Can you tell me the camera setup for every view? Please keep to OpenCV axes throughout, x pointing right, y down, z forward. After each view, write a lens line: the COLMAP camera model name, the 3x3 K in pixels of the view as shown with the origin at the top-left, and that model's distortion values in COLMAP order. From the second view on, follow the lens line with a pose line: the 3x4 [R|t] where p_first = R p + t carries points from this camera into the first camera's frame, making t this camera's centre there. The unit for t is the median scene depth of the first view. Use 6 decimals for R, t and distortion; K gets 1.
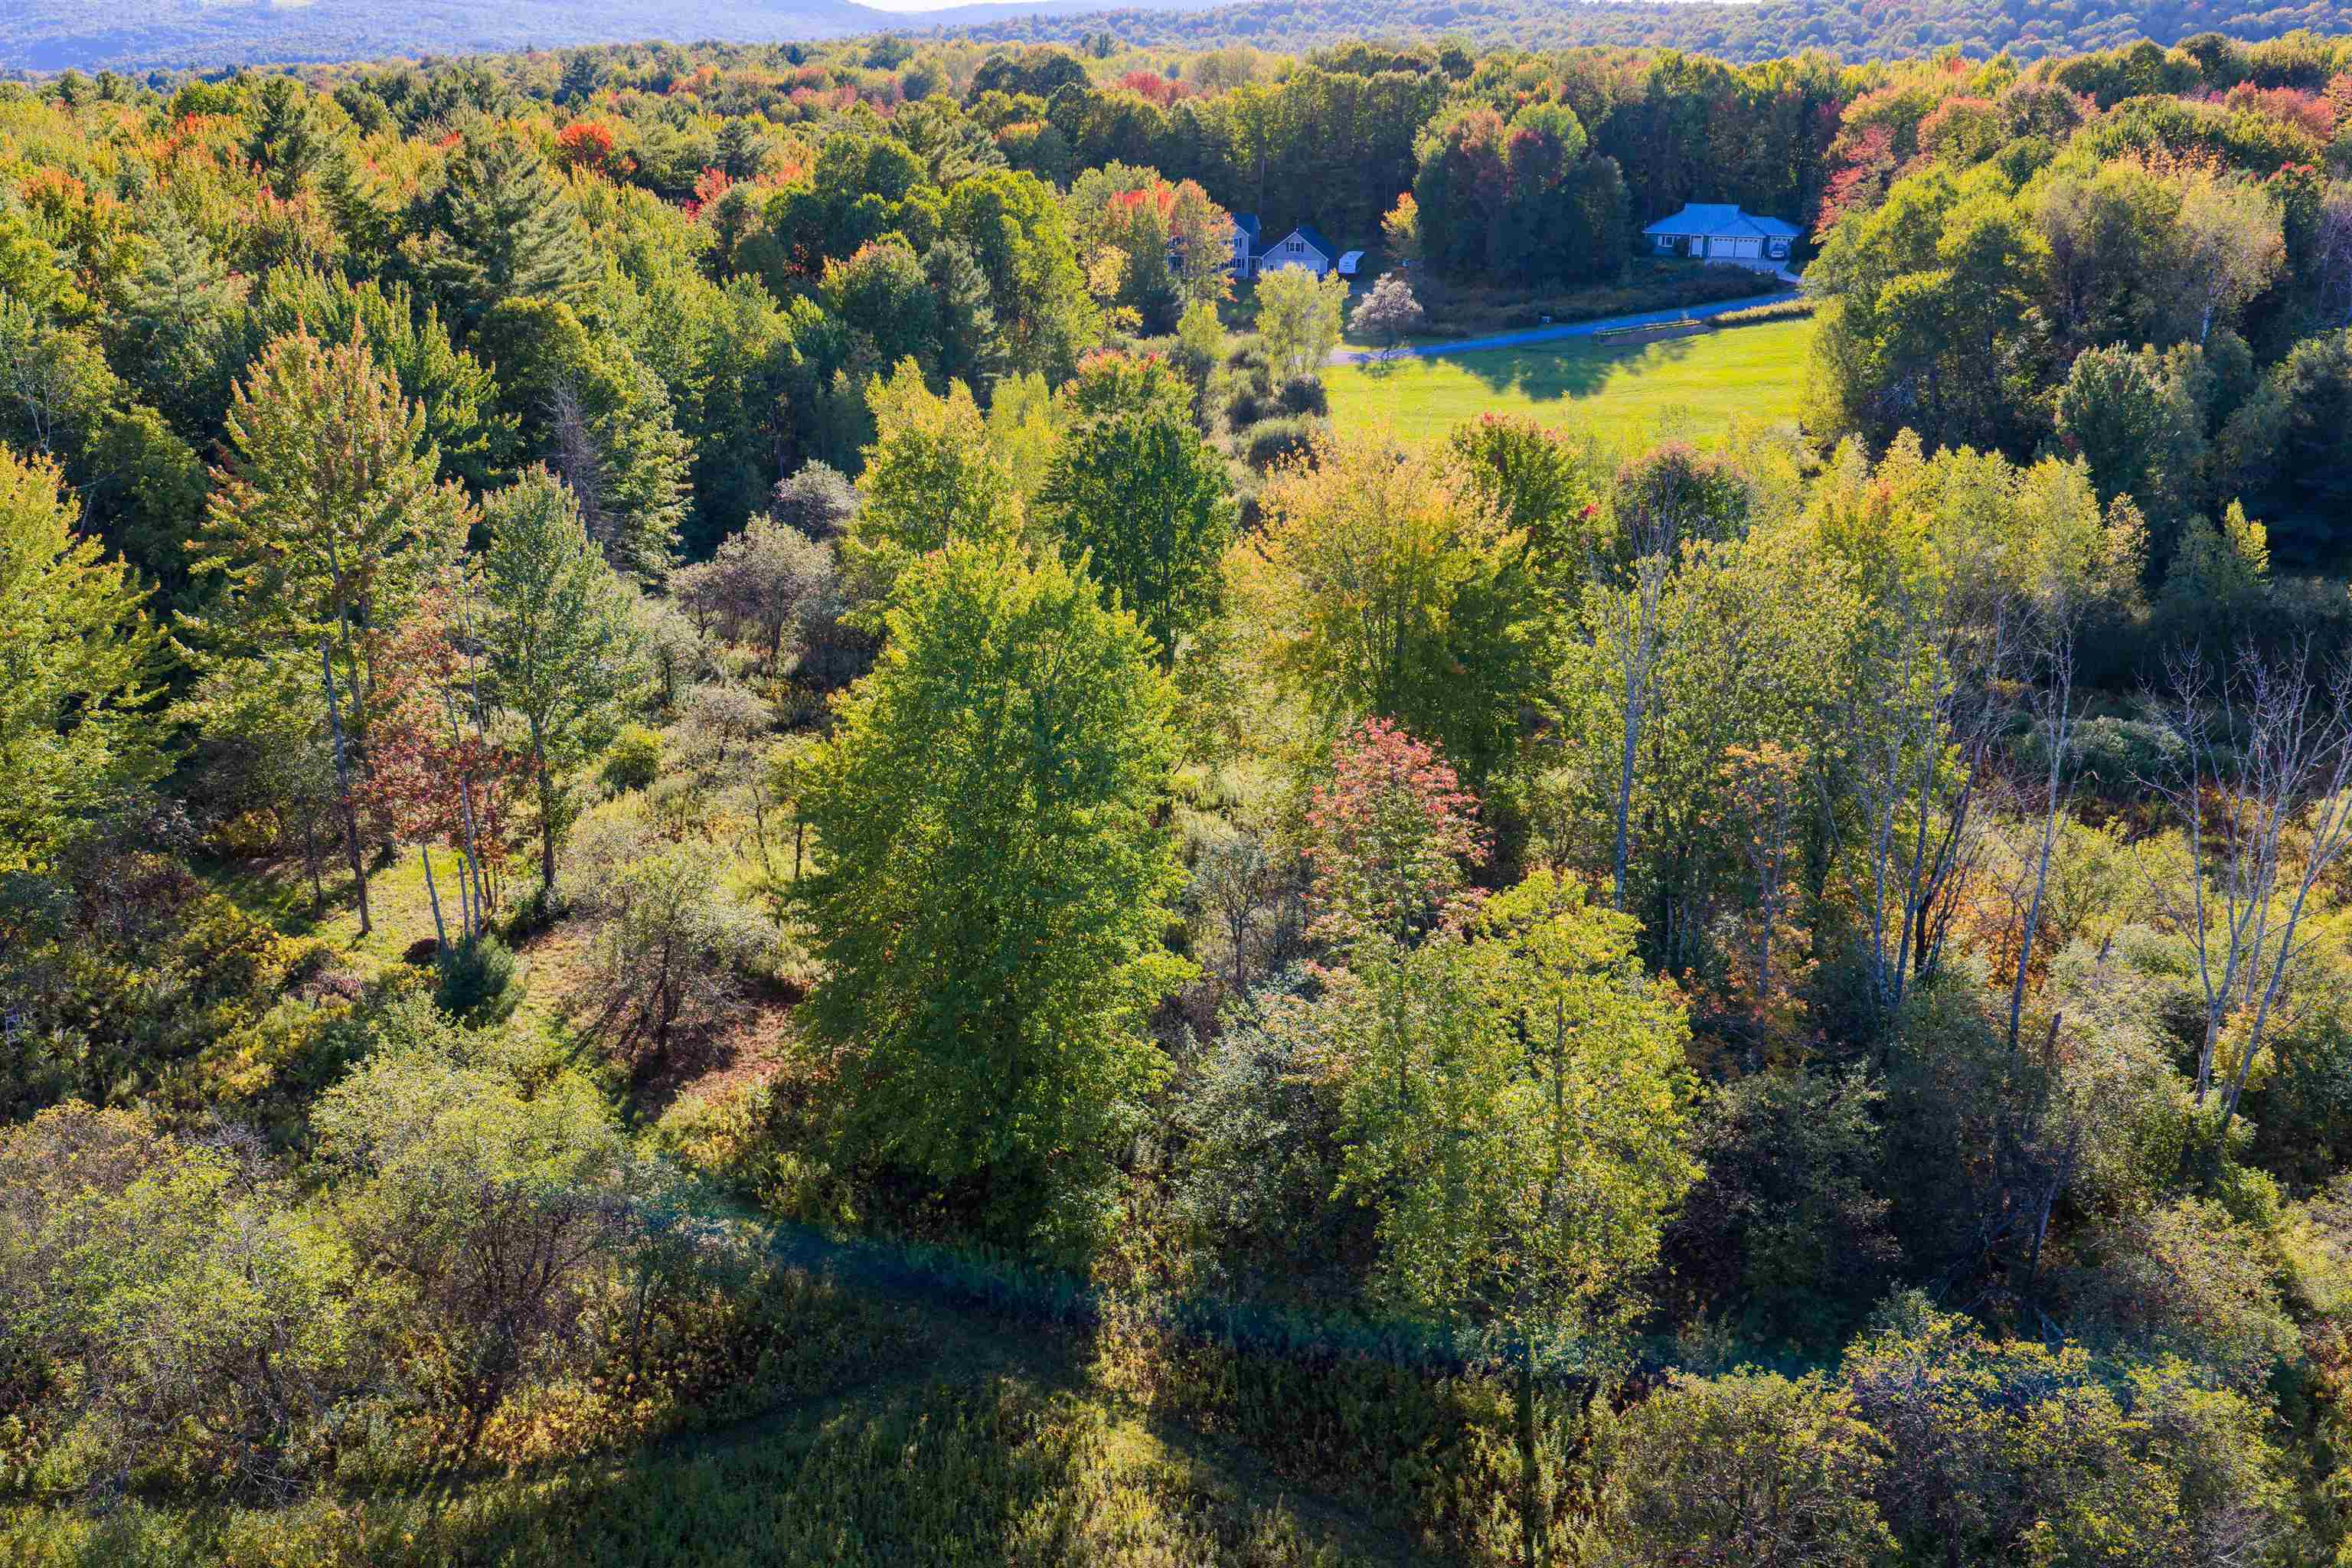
lens RADIAL K [[1955.7, 0, 1176.0], [0, 1955.7, 784.0], [0, 0, 1]] dist [0.017623, -0.016841]
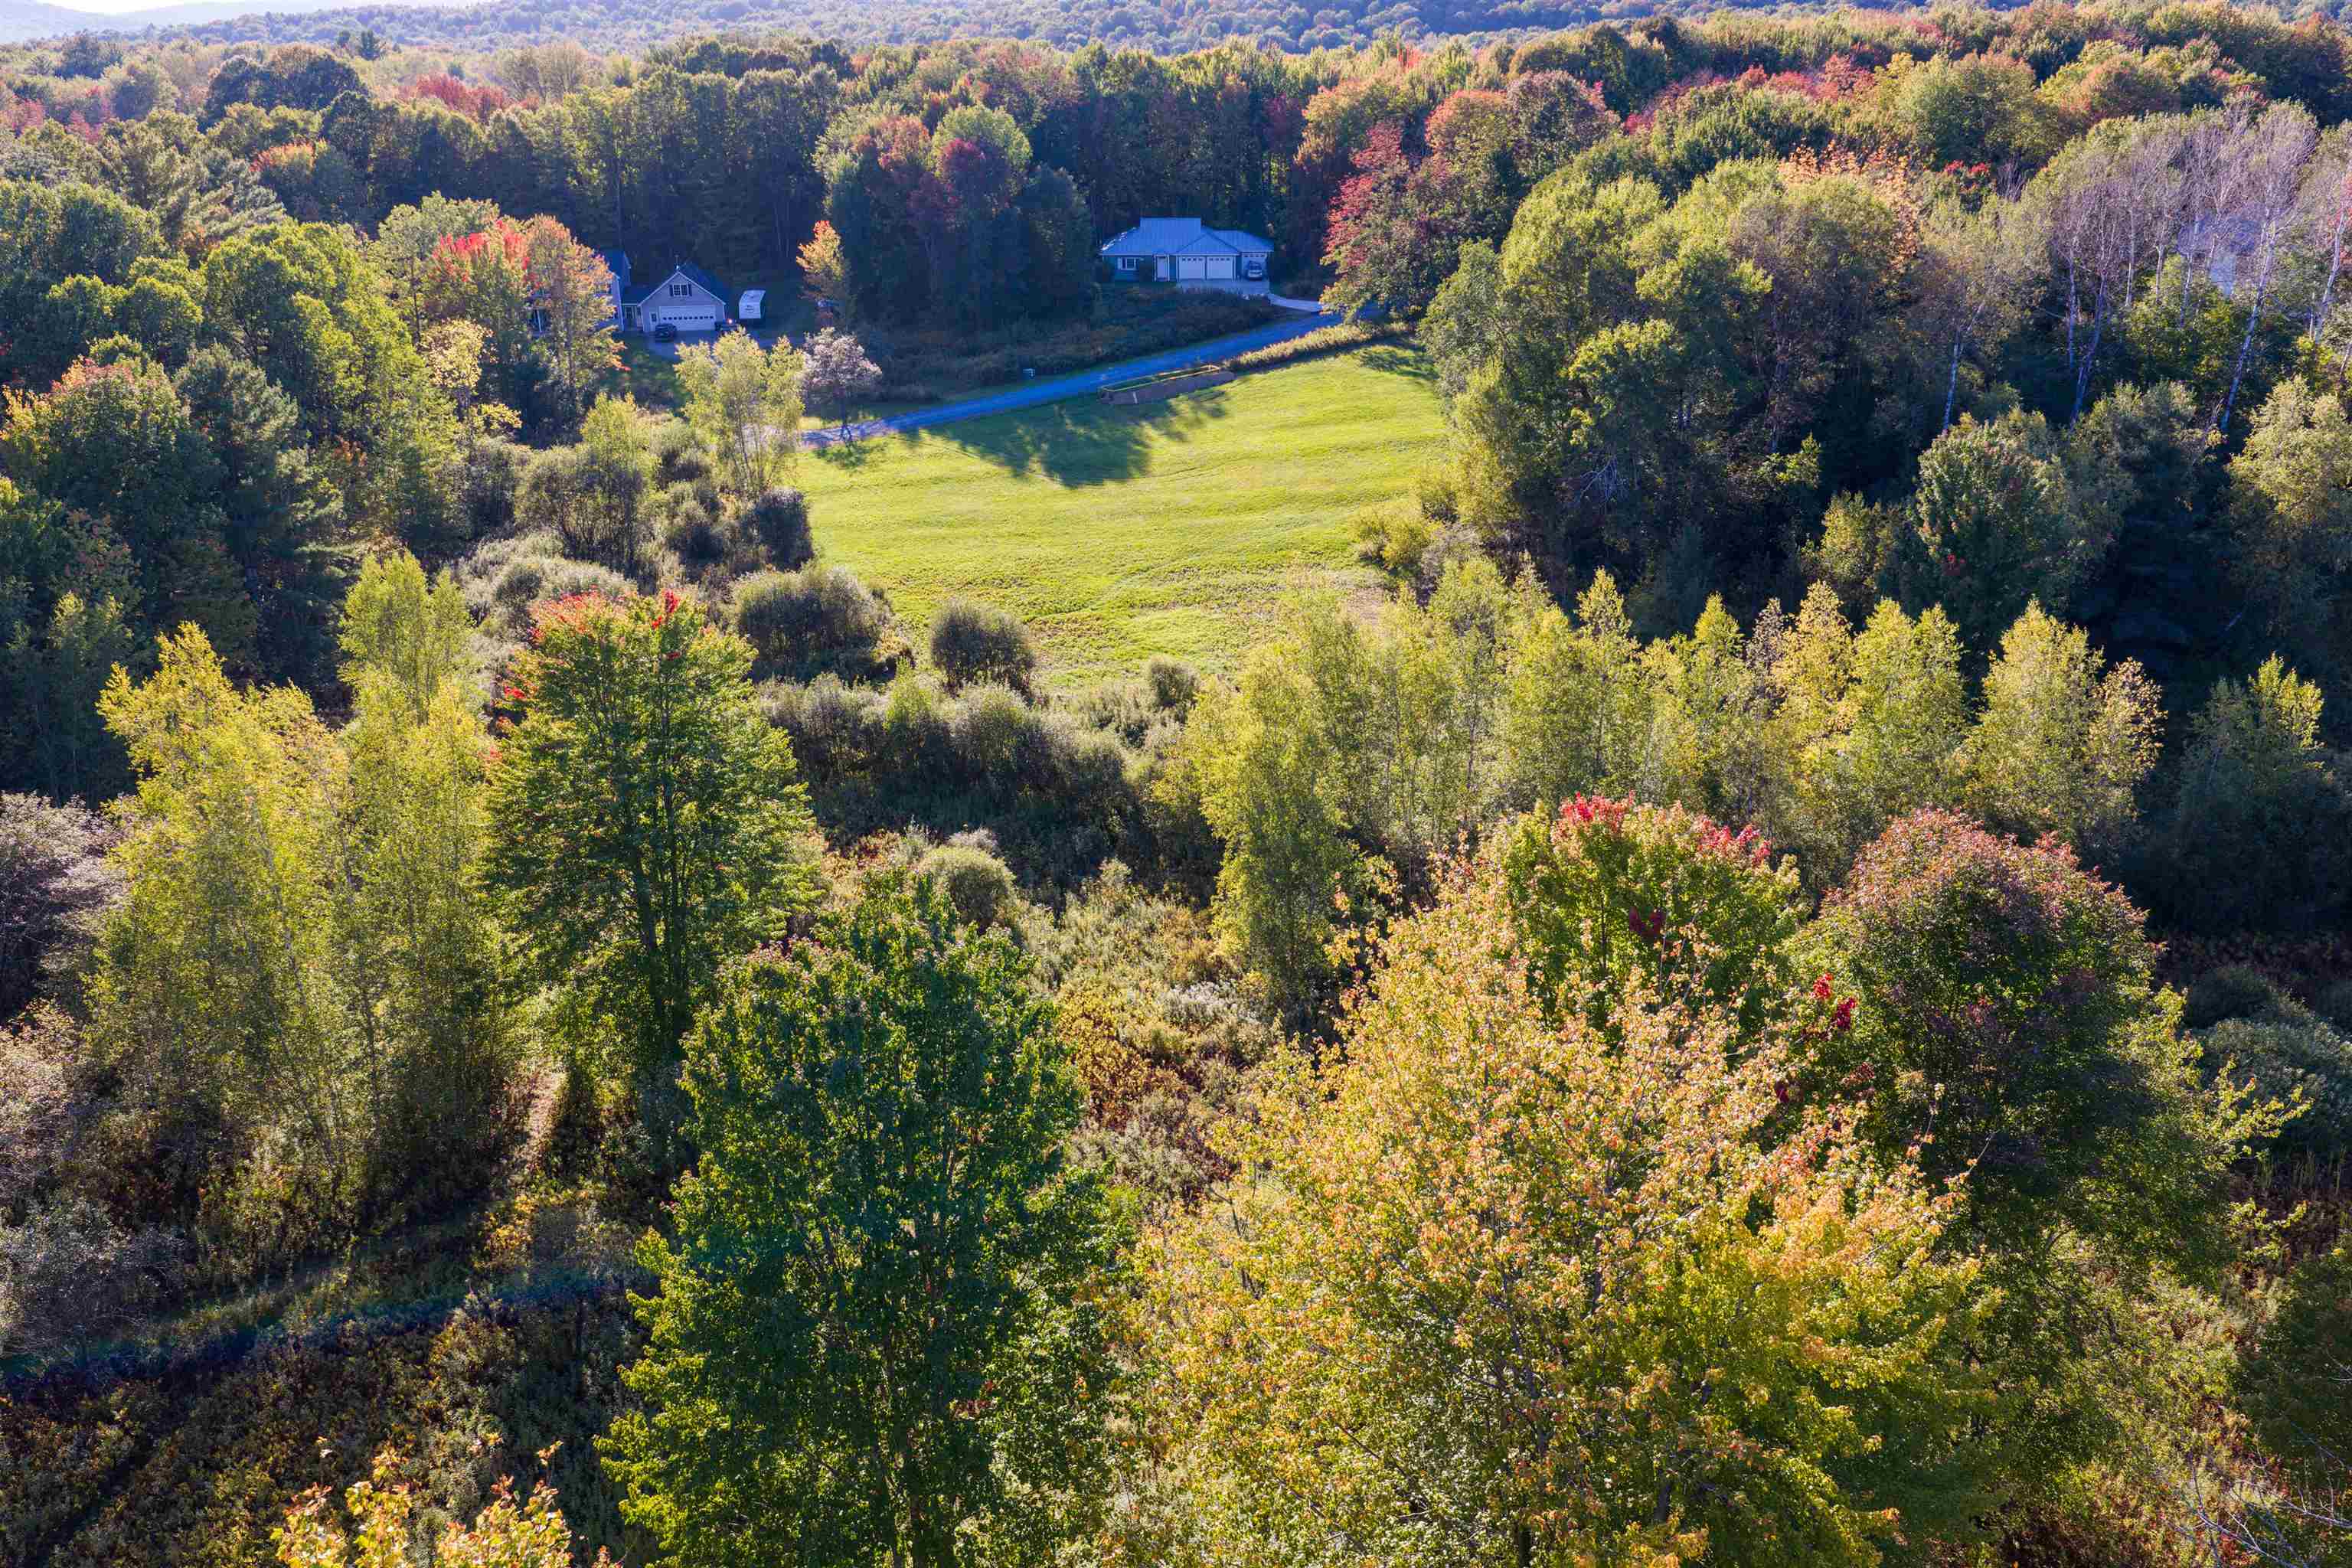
lens RADIAL K [[1955.7, 0, 1176.0], [0, 1955.7, 784.0], [0, 0, 1]] dist [0.017623, -0.016841]
pose [[0.942374, -0.130456, 0.308080, -0.024253], [0.129897, 0.991274, 0.022417, -0.071179], [-0.308316, 0.018894, 0.951096, 0.192602]]
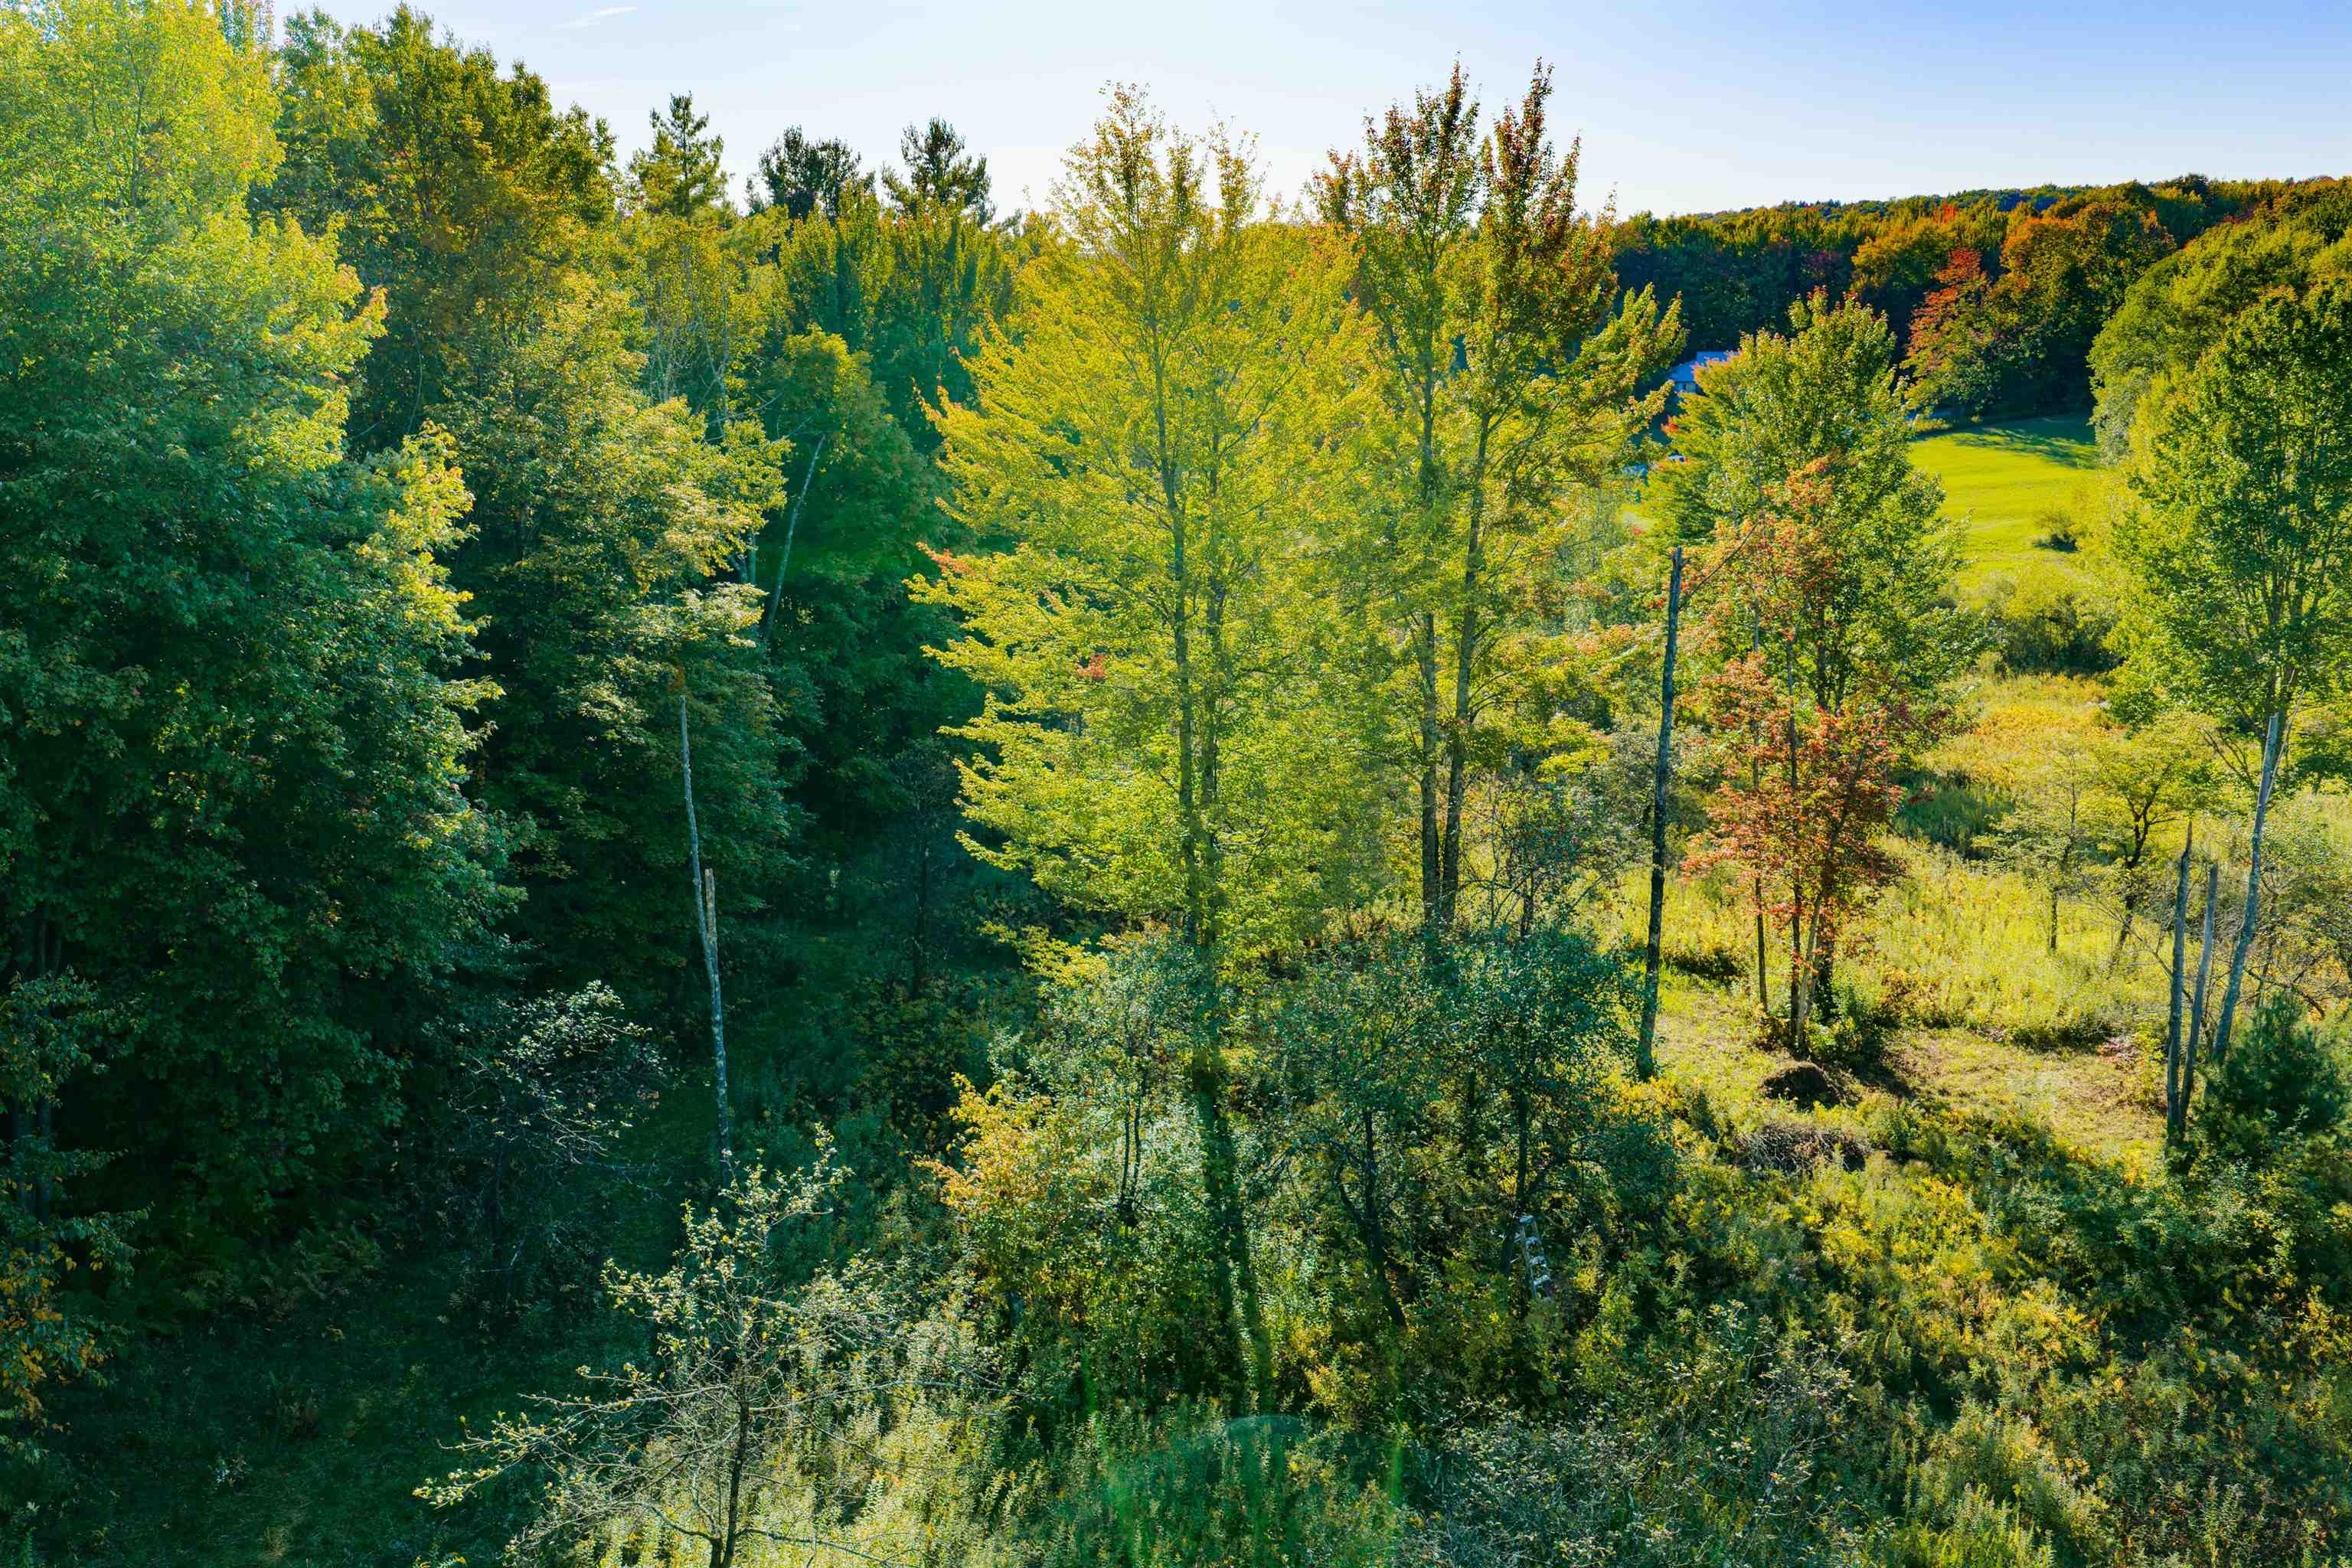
lens RADIAL K [[1955.7, 0, 1176.0], [0, 1955.7, 784.0], [0, 0, 1]] dist [0.017623, -0.016841]
pose [[0.984389, -0.061999, 0.164723, -0.177998], [0.082472, 0.989281, -0.120507, 0.011694], [-0.155486, 0.132211, 0.978951, 0.124409]]
